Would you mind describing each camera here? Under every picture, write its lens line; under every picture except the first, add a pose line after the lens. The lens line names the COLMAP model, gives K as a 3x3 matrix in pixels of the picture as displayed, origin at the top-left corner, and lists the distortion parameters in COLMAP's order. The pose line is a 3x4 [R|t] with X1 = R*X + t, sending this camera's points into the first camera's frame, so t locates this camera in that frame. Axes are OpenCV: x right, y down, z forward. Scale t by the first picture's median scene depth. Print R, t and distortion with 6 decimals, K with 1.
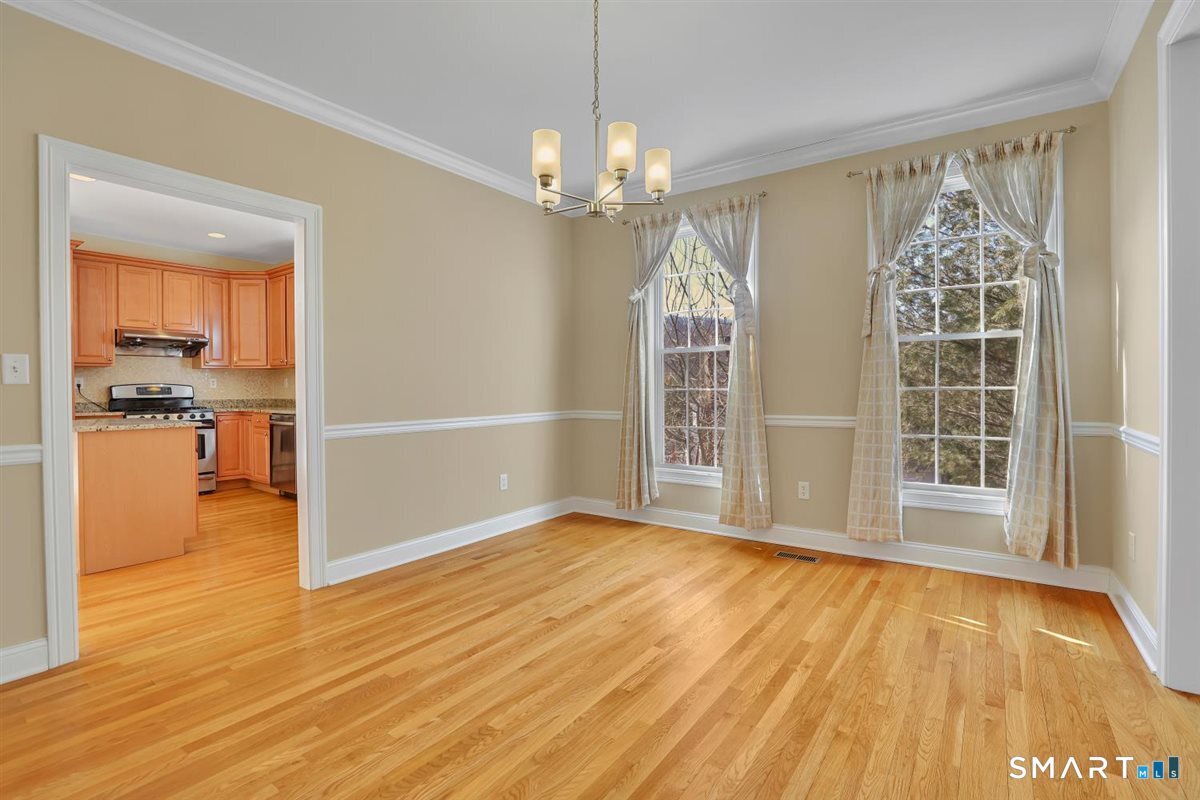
lens RADIAL K [[557.4, 0, 607.4], [0, 557.4, 390.4], [0, 0, 1]] dist [-0.016880, 0.000871]
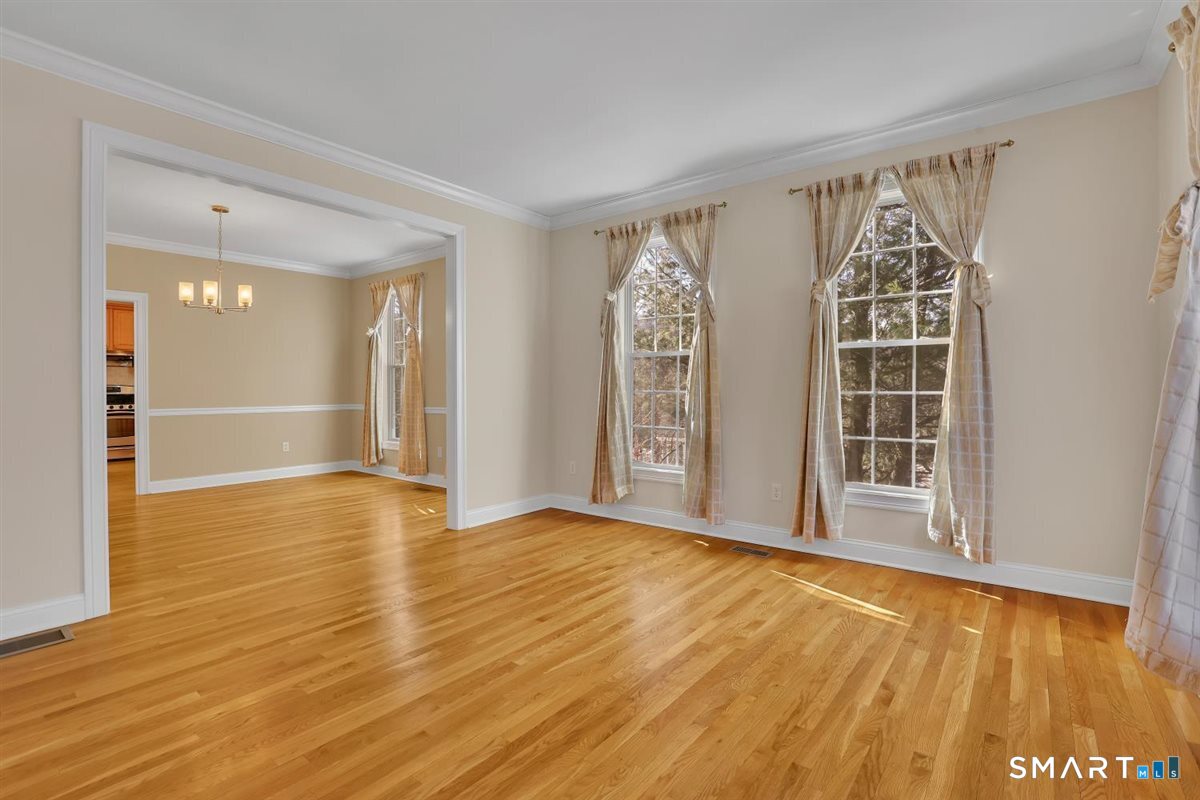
lens RADIAL K [[557.4, 0, 582.9], [0, 557.4, 394.7], [0, 0, 1]] dist [-0.016880, 0.000871]
pose [[0.996624, 0.008219, -0.081690, 0.151234], [-0.007843, 0.999957, 0.004921, -0.000832], [0.081727, -0.004264, 0.996646, -0.103918]]
